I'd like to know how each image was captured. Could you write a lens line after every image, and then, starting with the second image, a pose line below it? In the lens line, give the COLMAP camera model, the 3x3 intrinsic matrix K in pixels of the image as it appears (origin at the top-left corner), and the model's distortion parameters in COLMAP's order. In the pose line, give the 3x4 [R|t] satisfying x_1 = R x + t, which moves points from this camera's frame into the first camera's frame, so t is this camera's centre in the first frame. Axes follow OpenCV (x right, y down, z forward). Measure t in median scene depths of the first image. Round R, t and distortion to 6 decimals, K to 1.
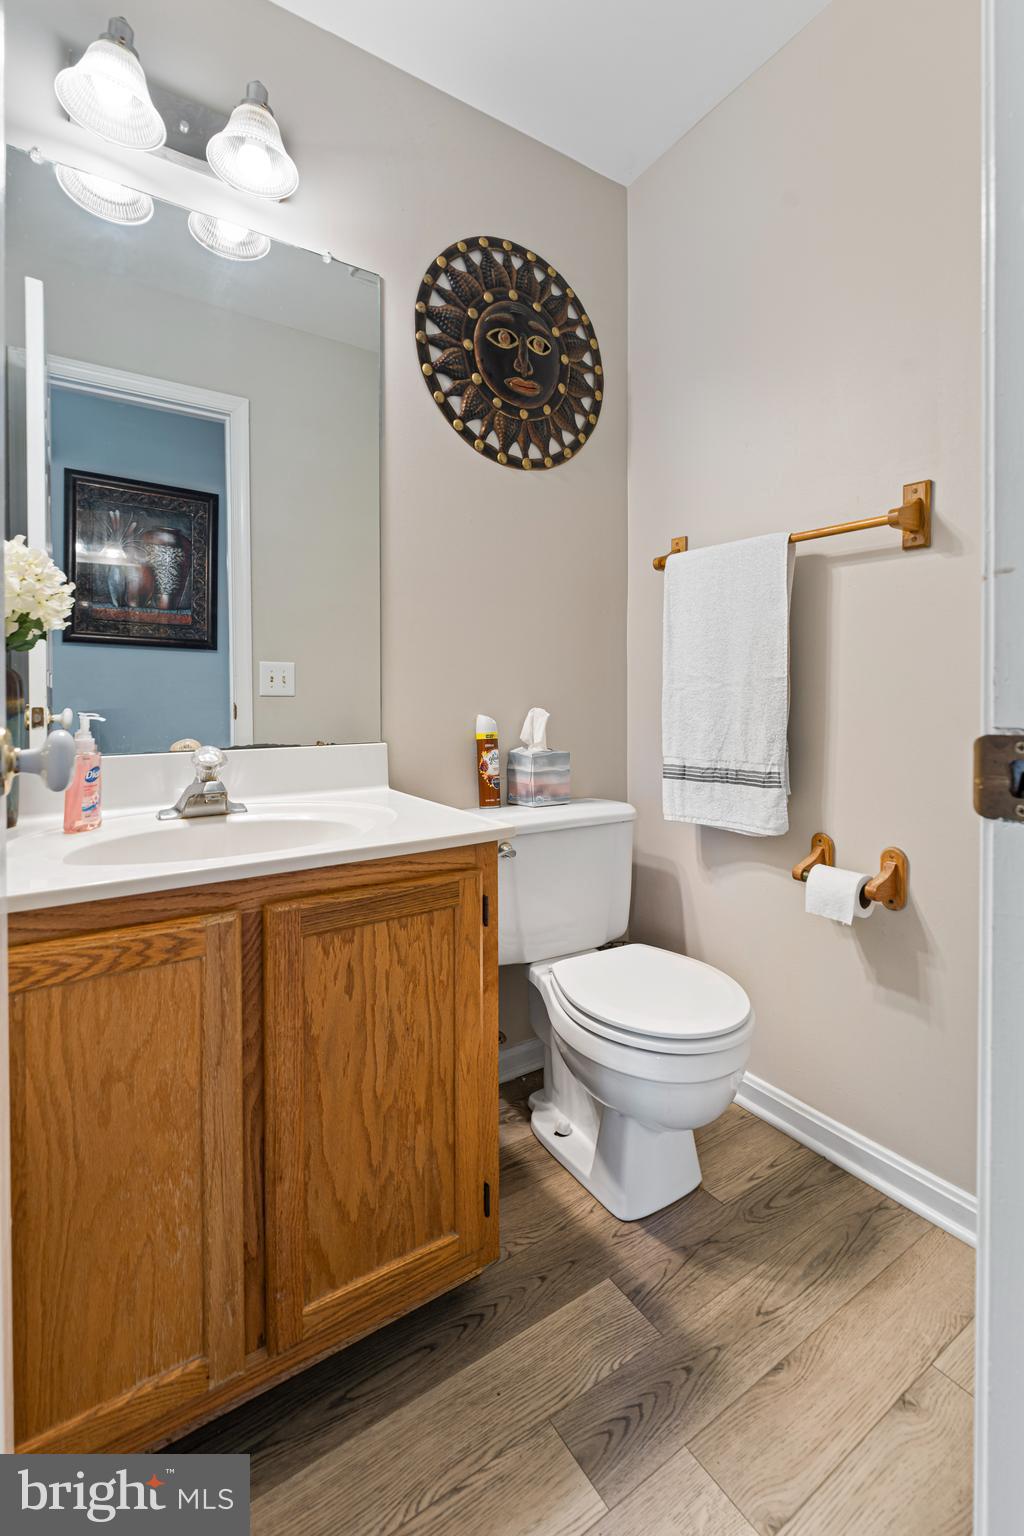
lens RADIAL K [[715.6, 0, 514.7], [0, 715.6, 766.4], [0, 0, 1]] dist [-0.001018, -0.000024]
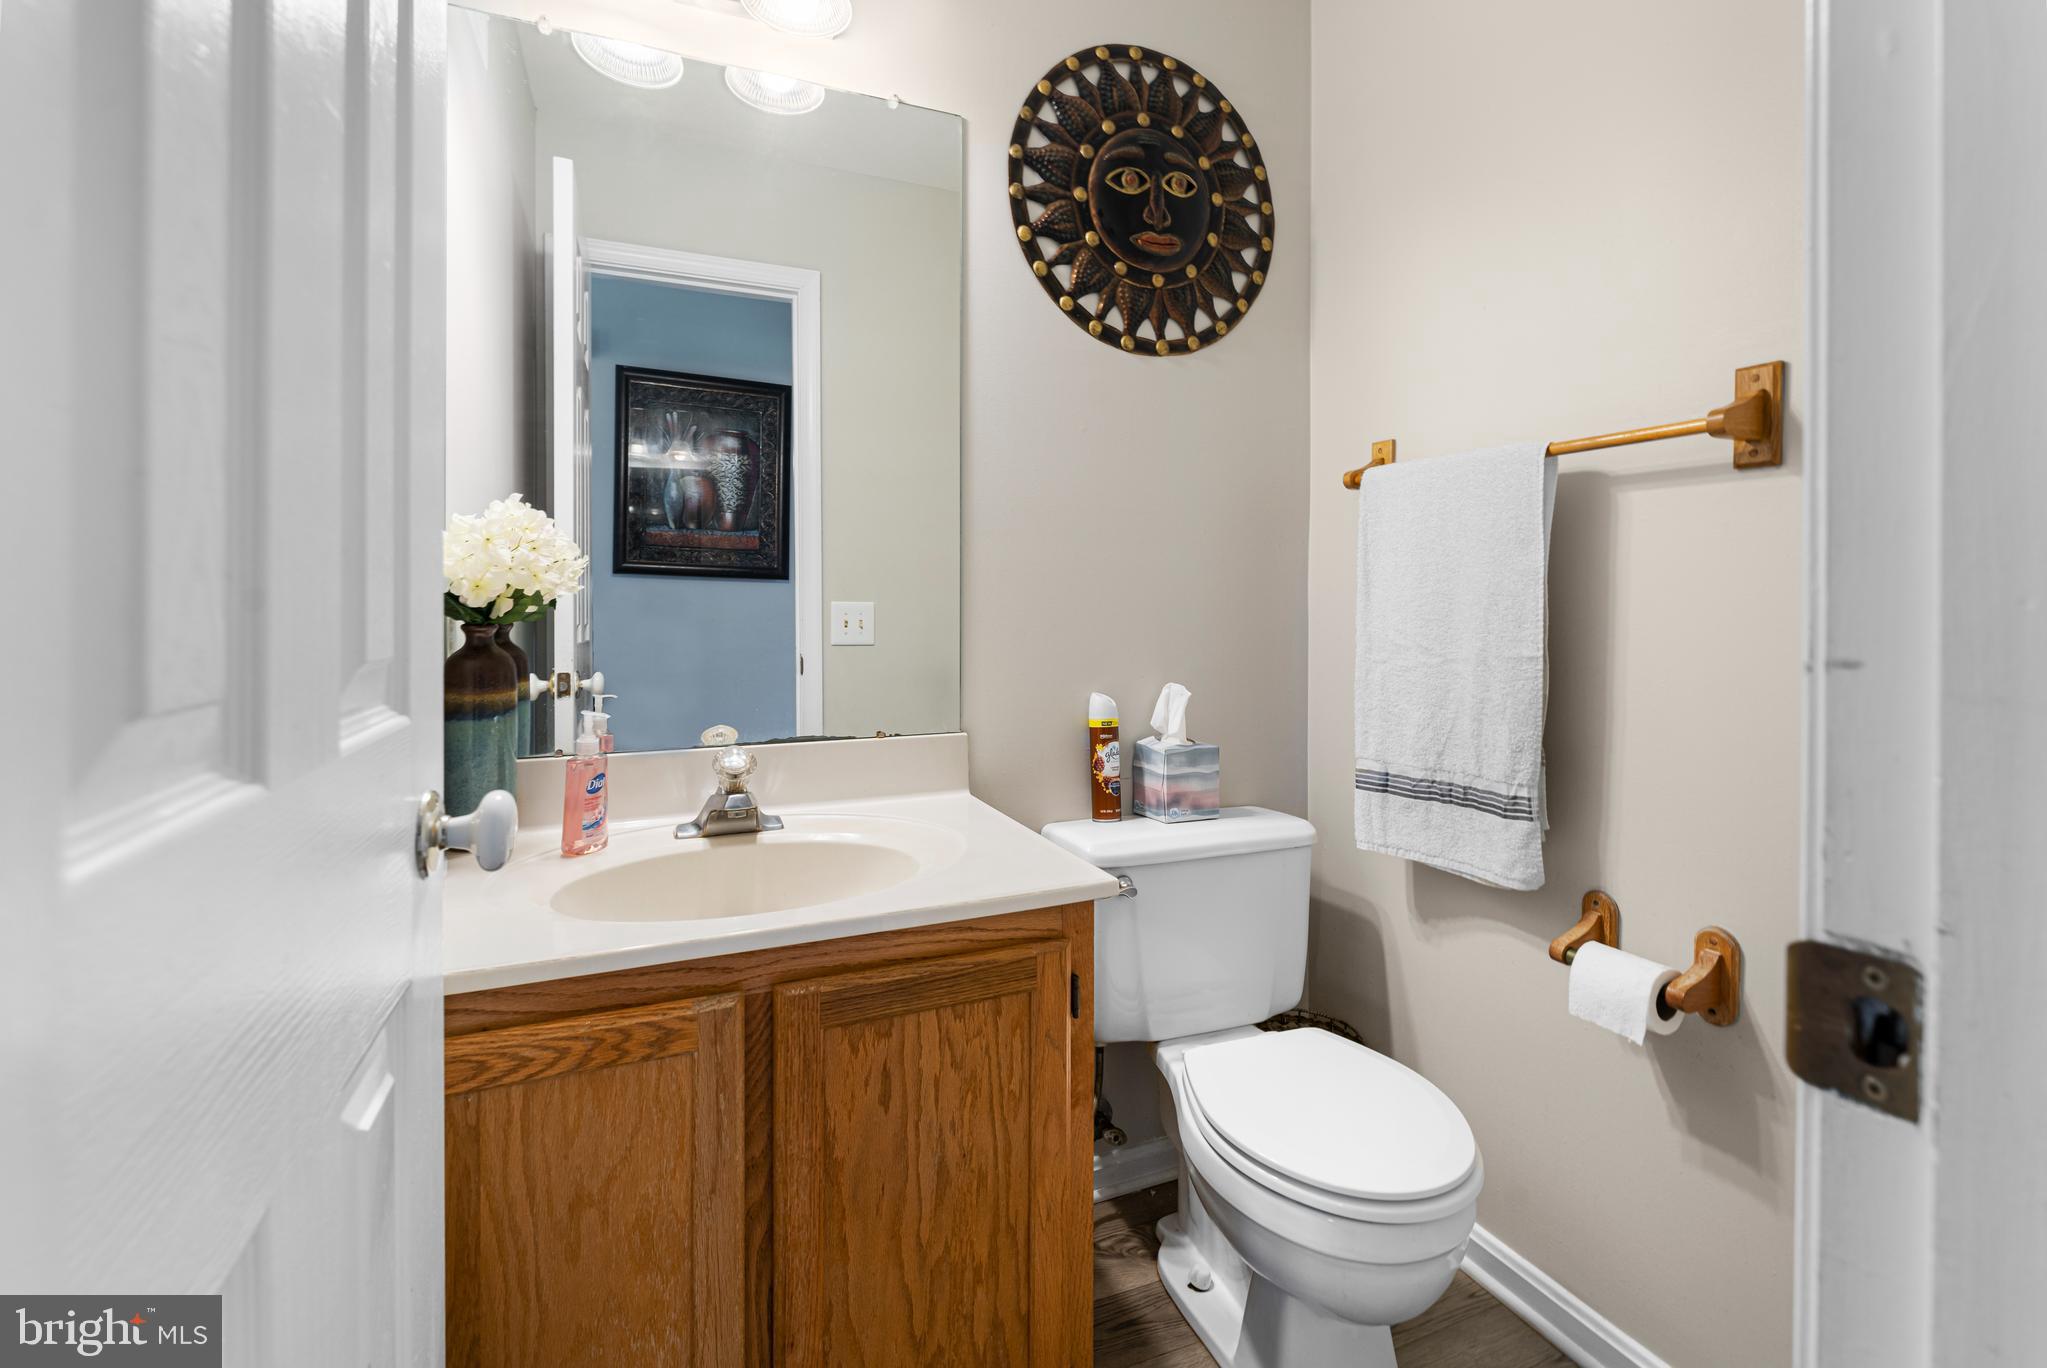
lens RADIAL K [[934.1, 0, 1019.0], [0, 934.1, 679.9], [0, 0, 1]] dist [-0.002618, -0.001383]
pose [[0.981694, 0.009265, -0.190238, 0.066336], [-0.010224, 0.999939, -0.004058, -0.093669], [0.190189, 0.005929, 0.981730, 0.052805]]
